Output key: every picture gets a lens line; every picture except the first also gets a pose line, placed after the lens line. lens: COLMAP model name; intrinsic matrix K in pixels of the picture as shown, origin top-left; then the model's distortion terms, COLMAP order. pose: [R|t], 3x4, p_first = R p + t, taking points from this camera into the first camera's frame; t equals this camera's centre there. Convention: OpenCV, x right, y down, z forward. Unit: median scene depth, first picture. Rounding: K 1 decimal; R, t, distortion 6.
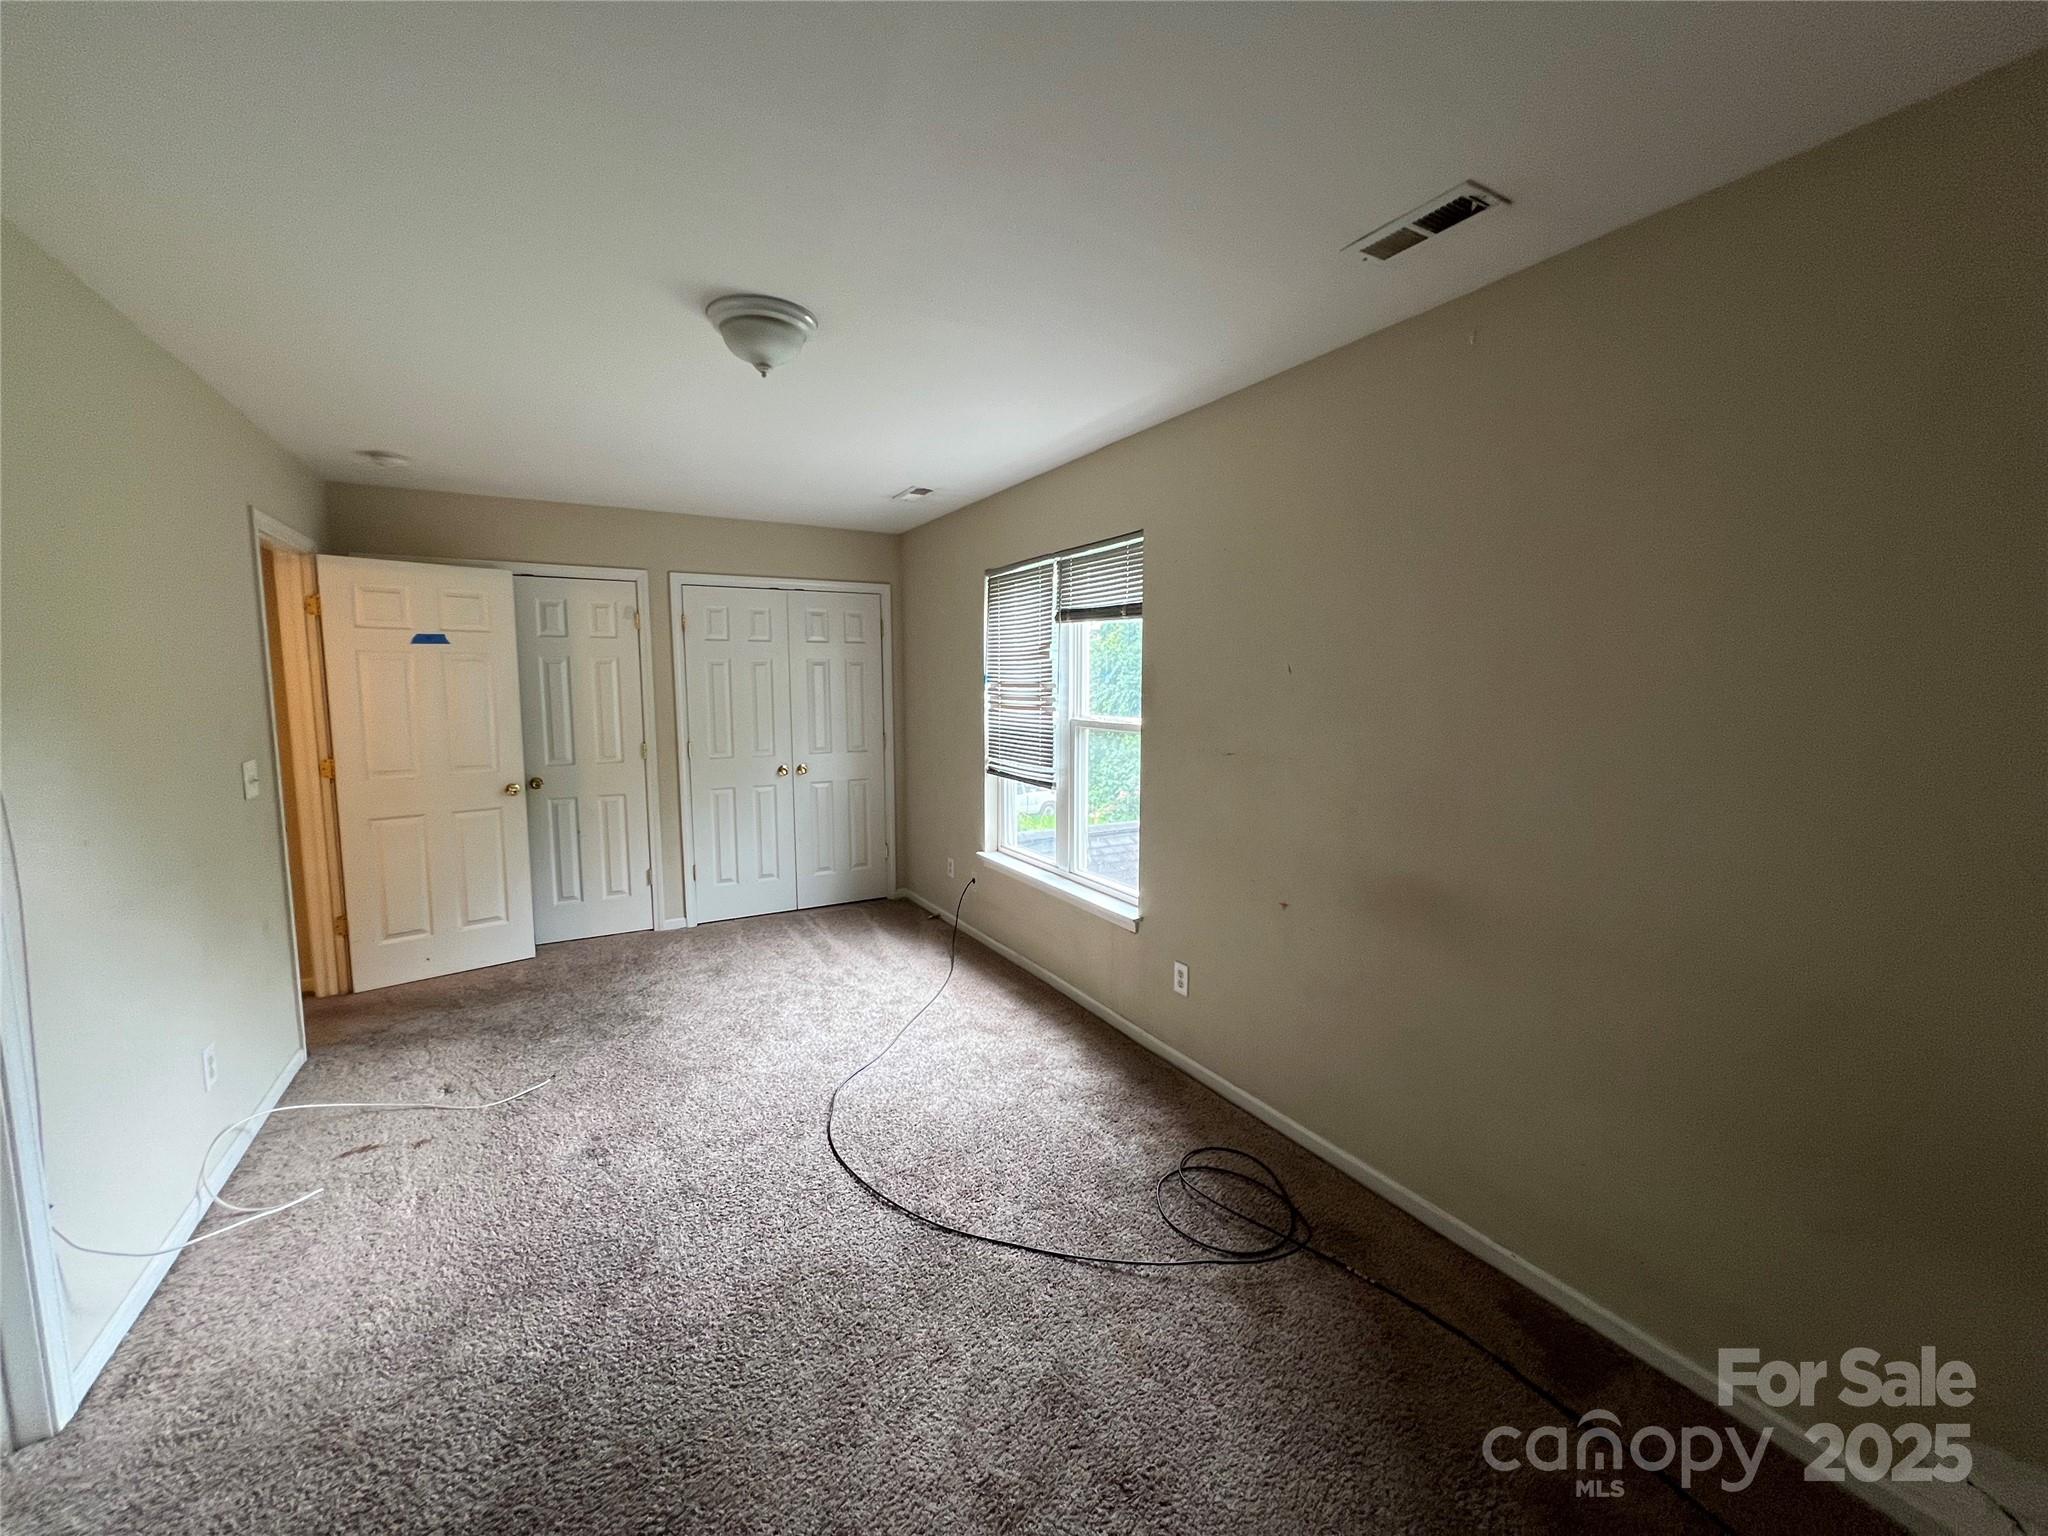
lens RADIAL K [[822.0, 0, 1019.6], [0, 822.0, 764.6], [0, 0, 1]] dist [-0.003384, 0.000788]
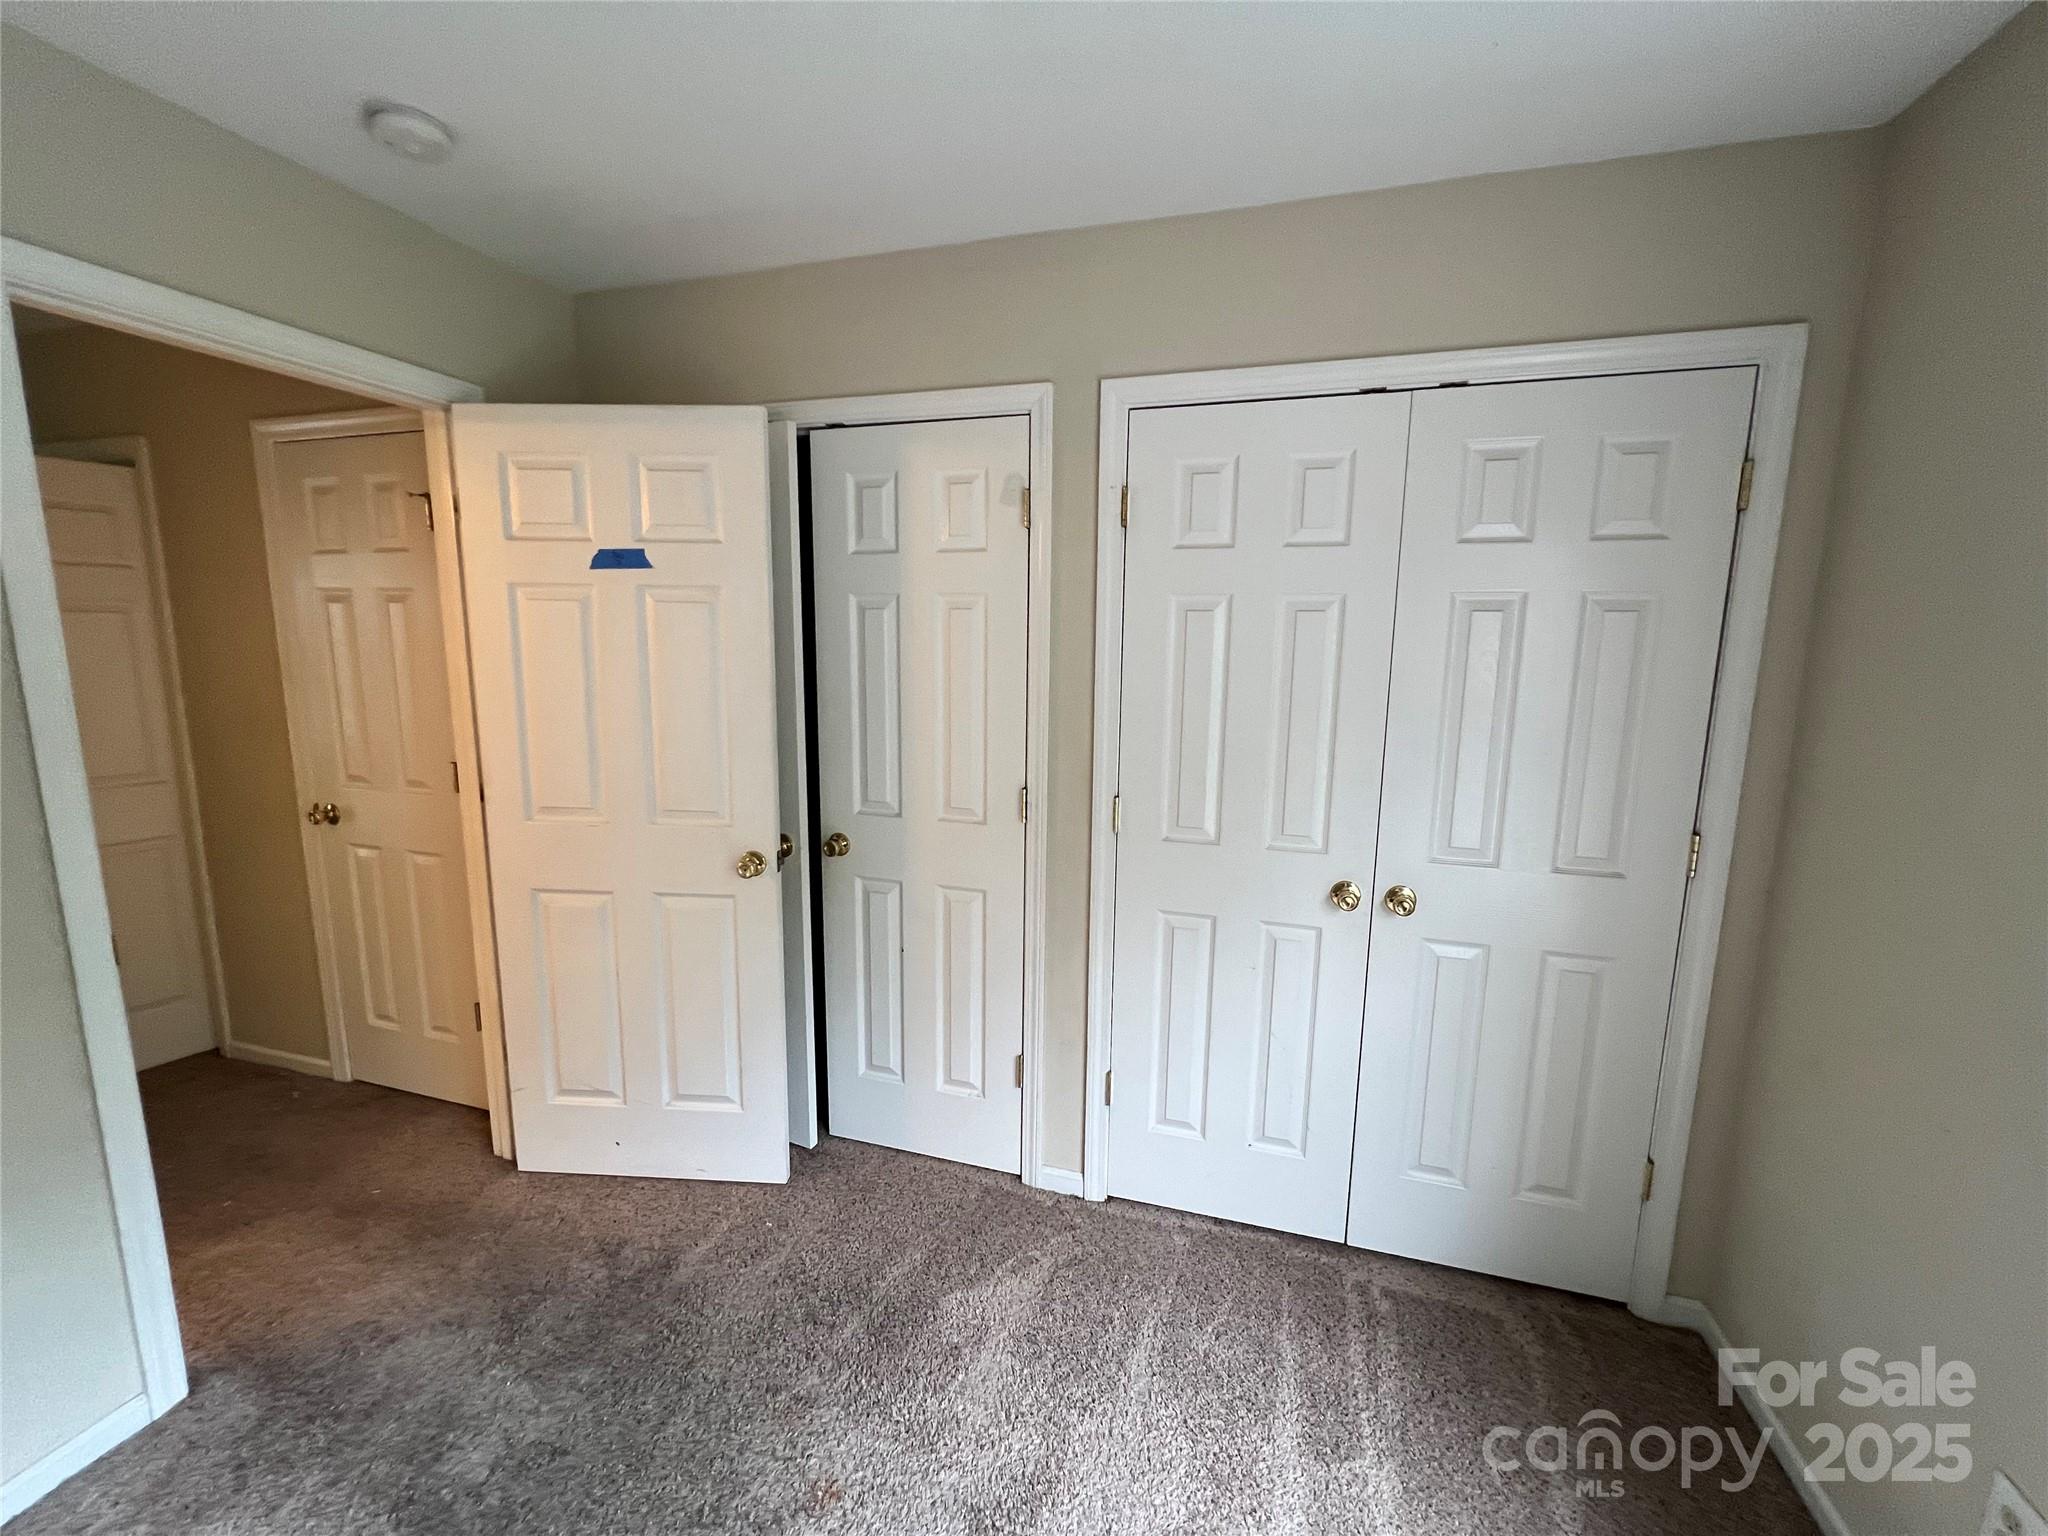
lens RADIAL K [[822.0, 0, 1017.5], [0, 822.0, 760.4], [0, 0, 1]] dist [-0.003384, 0.000788]
pose [[0.693221, 0.121398, -0.710428, -0.144772], [-0.087750, 0.992595, 0.083990, -0.078454], [0.715364, 0.004117, 0.698740, 0.687230]]
